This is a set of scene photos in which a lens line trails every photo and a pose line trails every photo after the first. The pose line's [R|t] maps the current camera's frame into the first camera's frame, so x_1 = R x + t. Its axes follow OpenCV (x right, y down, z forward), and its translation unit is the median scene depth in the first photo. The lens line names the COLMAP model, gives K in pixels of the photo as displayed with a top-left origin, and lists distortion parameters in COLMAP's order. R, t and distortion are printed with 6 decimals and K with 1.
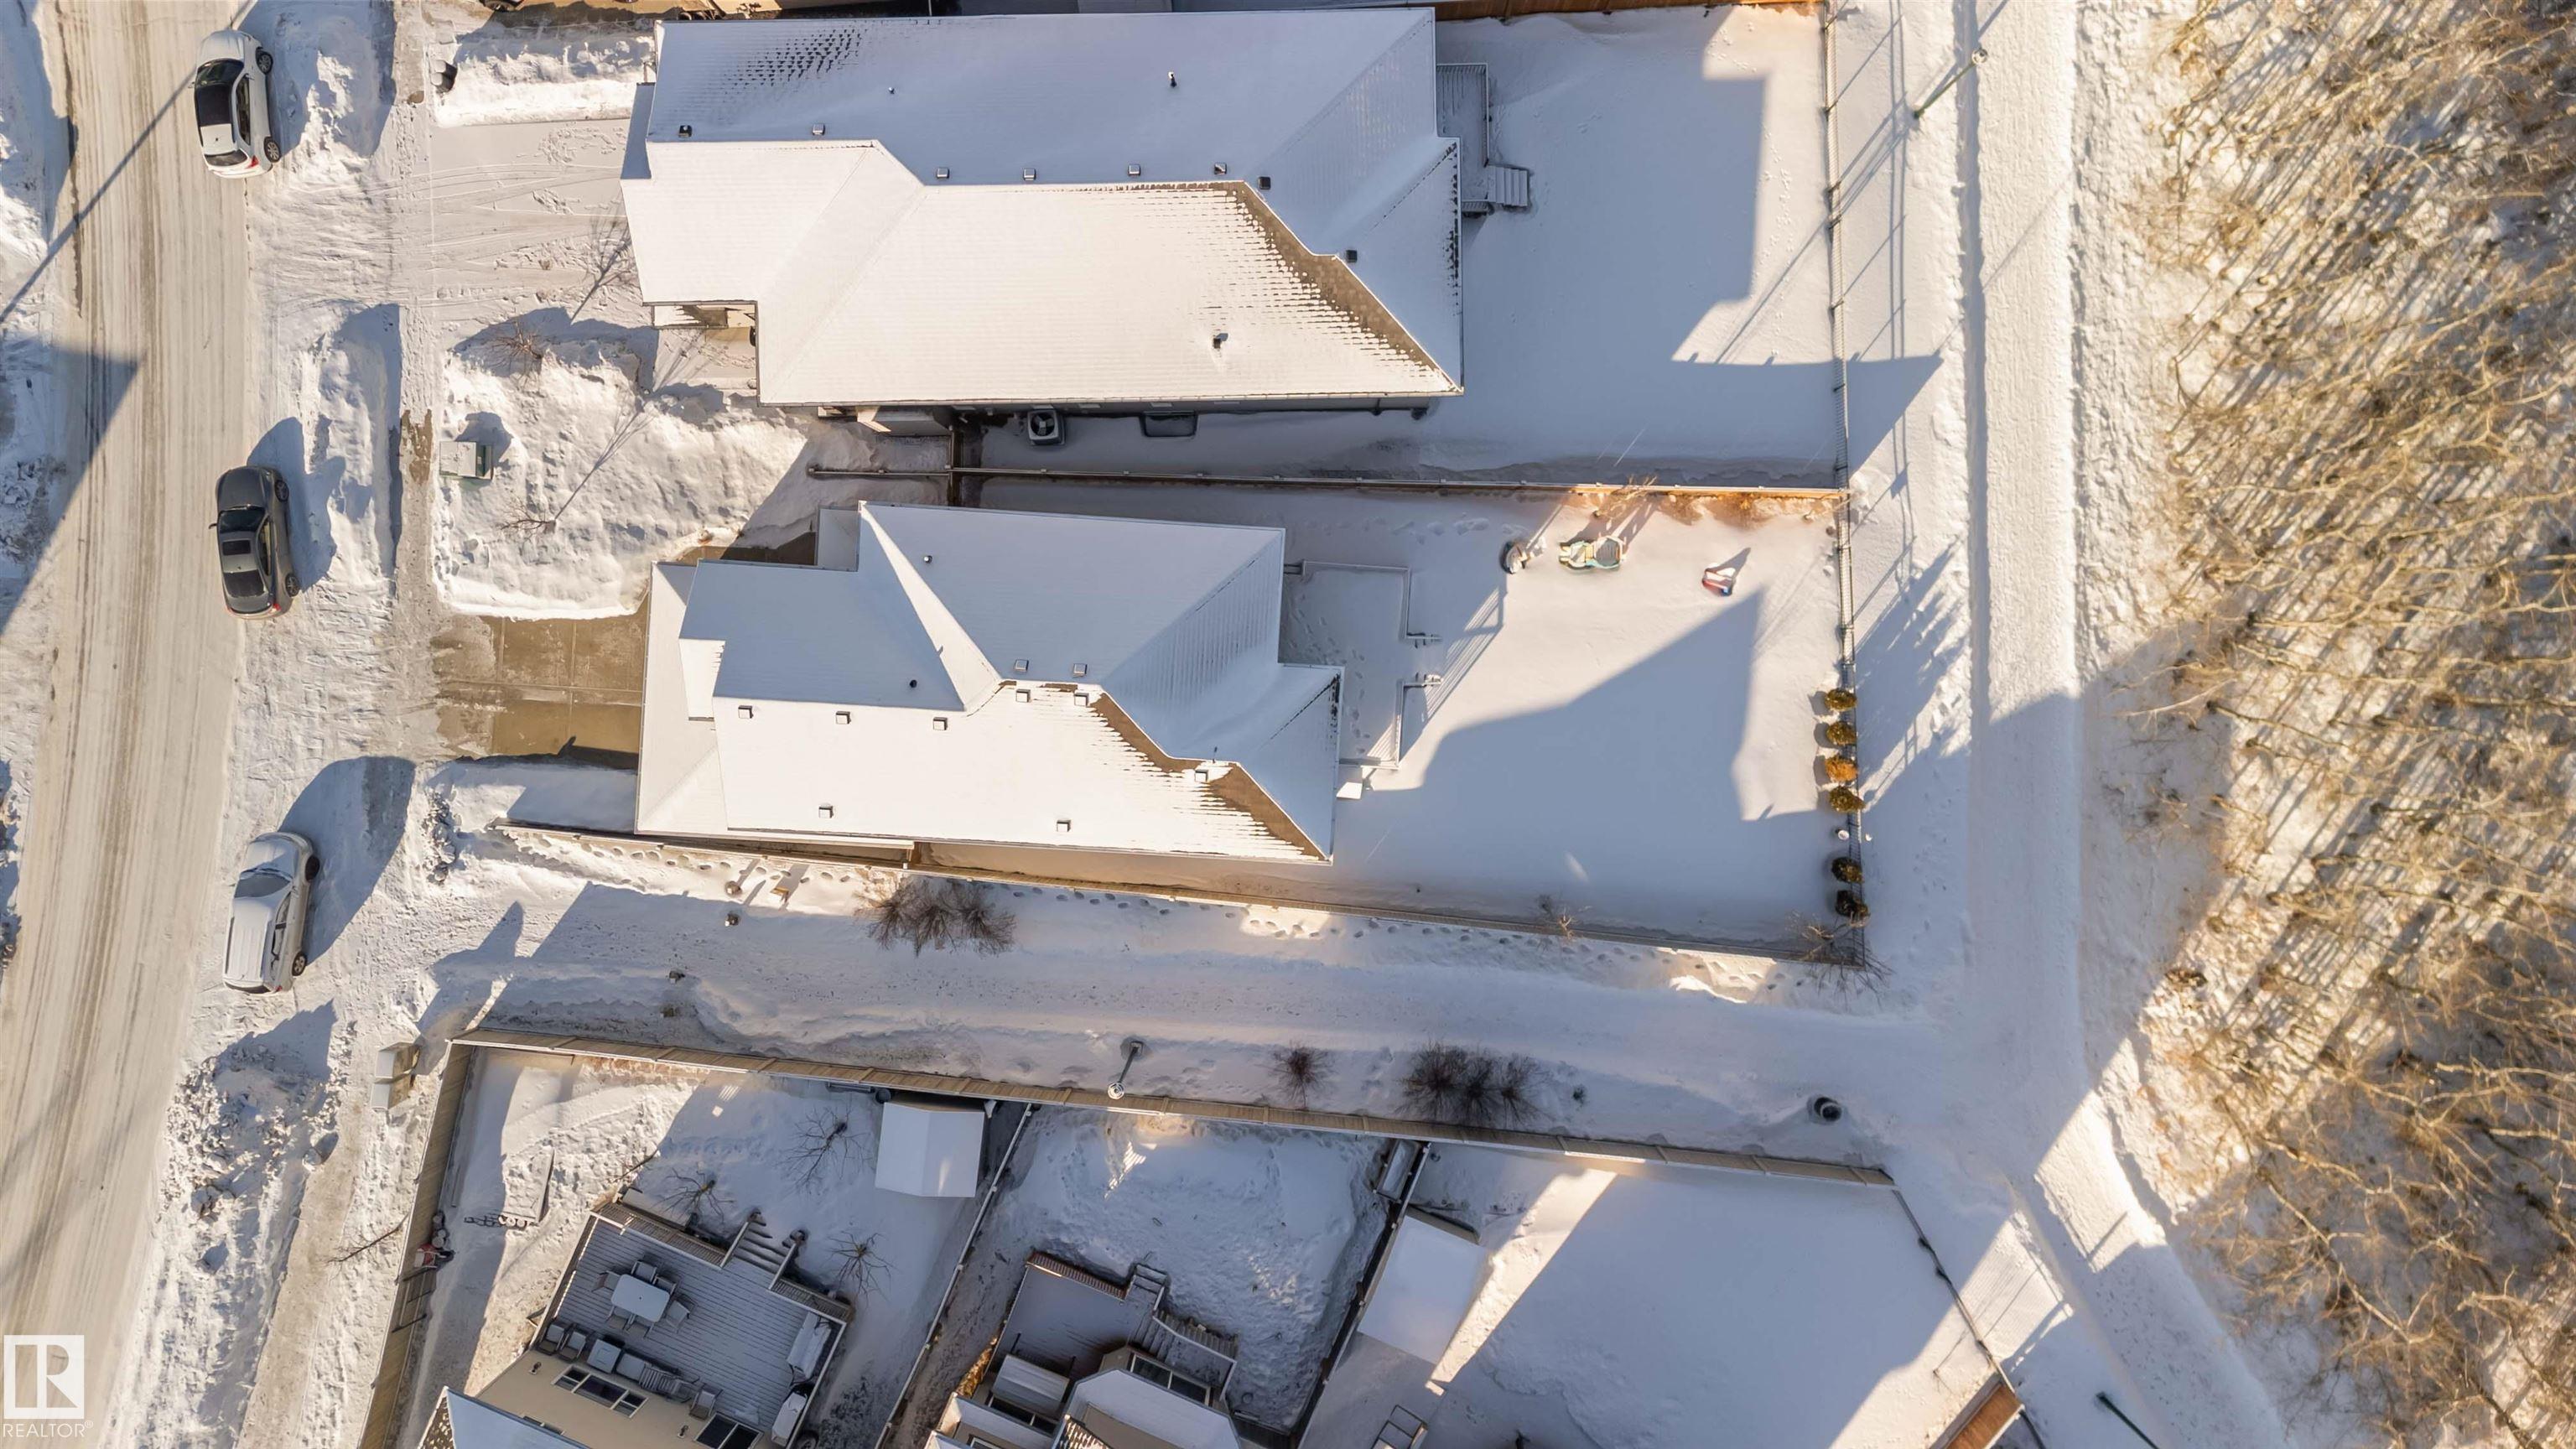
lens RADIAL K [[1871.9, 0, 1281.4], [0, 1871.9, 711.1], [0, 0, 1]] dist [0.070511, -0.070170]
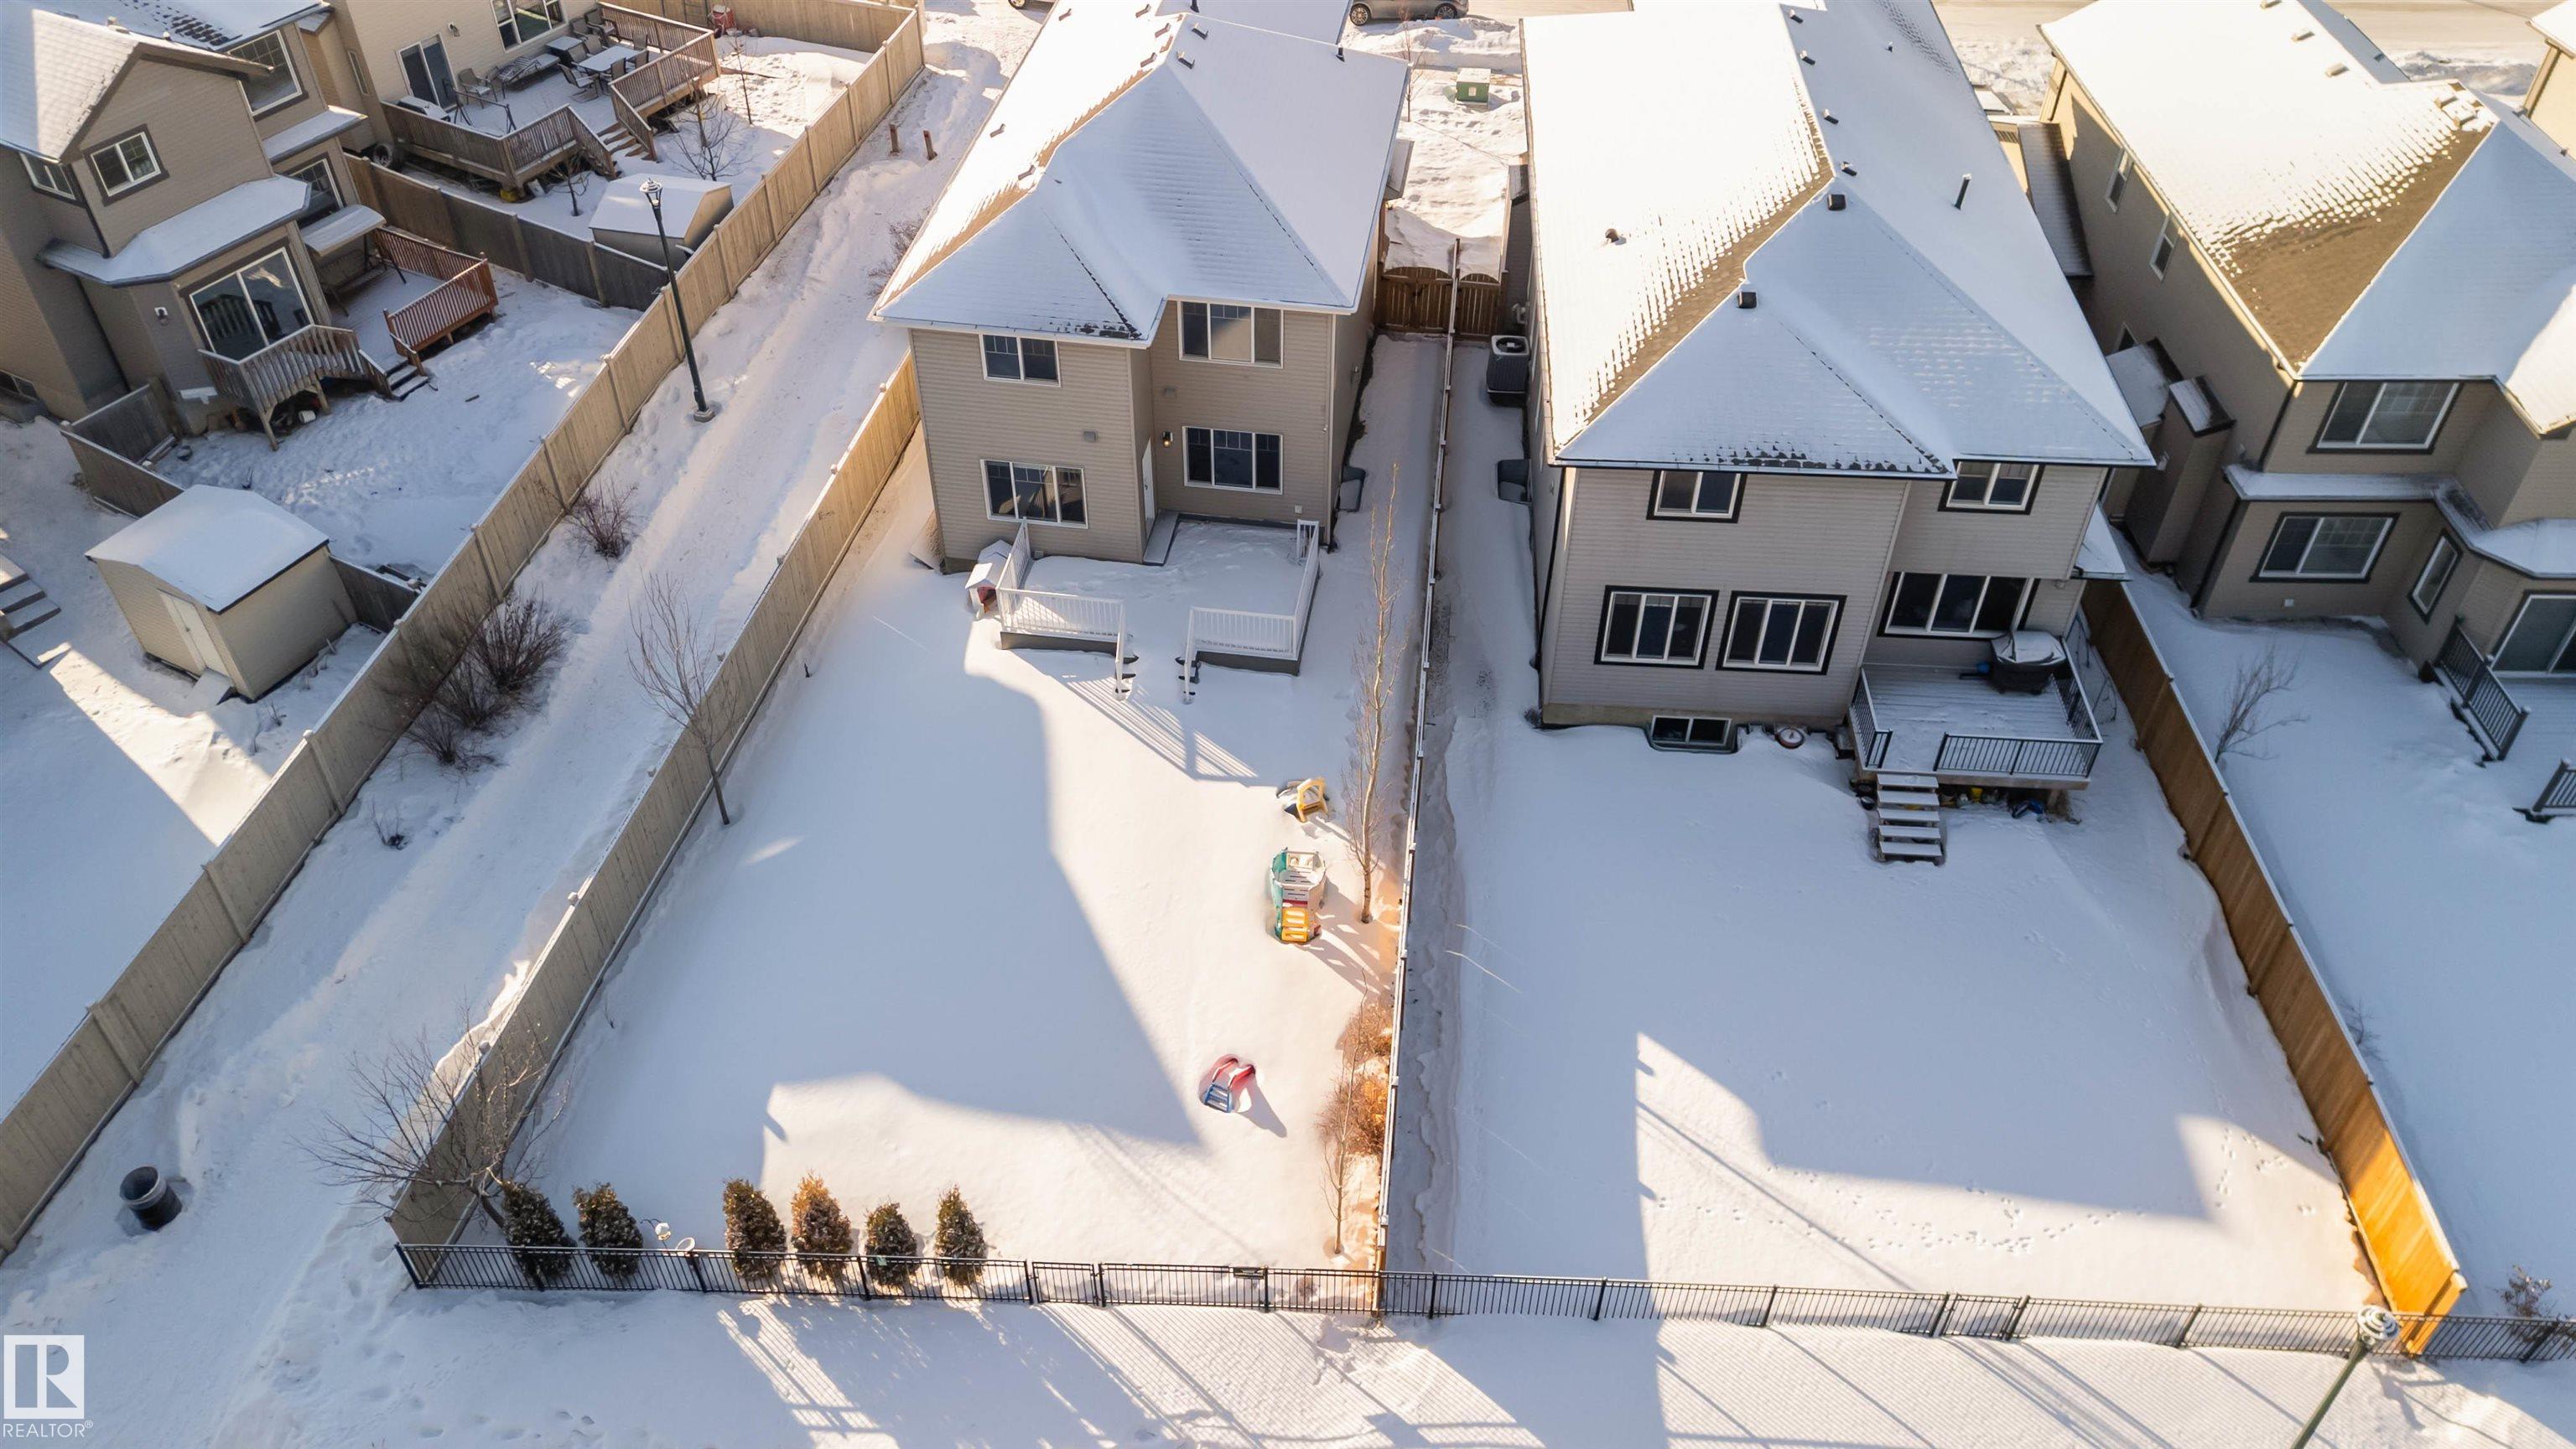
lens RADIAL K [[1871.9, 0, 1281.4], [0, 1871.9, 711.1], [0, 0, 1]] dist [0.070511, -0.070170]
pose [[-0.084511, 0.665236, -0.741835, 0.557584], [-0.995977, -0.078658, 0.042928, -0.098608], [-0.029794, 0.742478, 0.669207, 0.564132]]
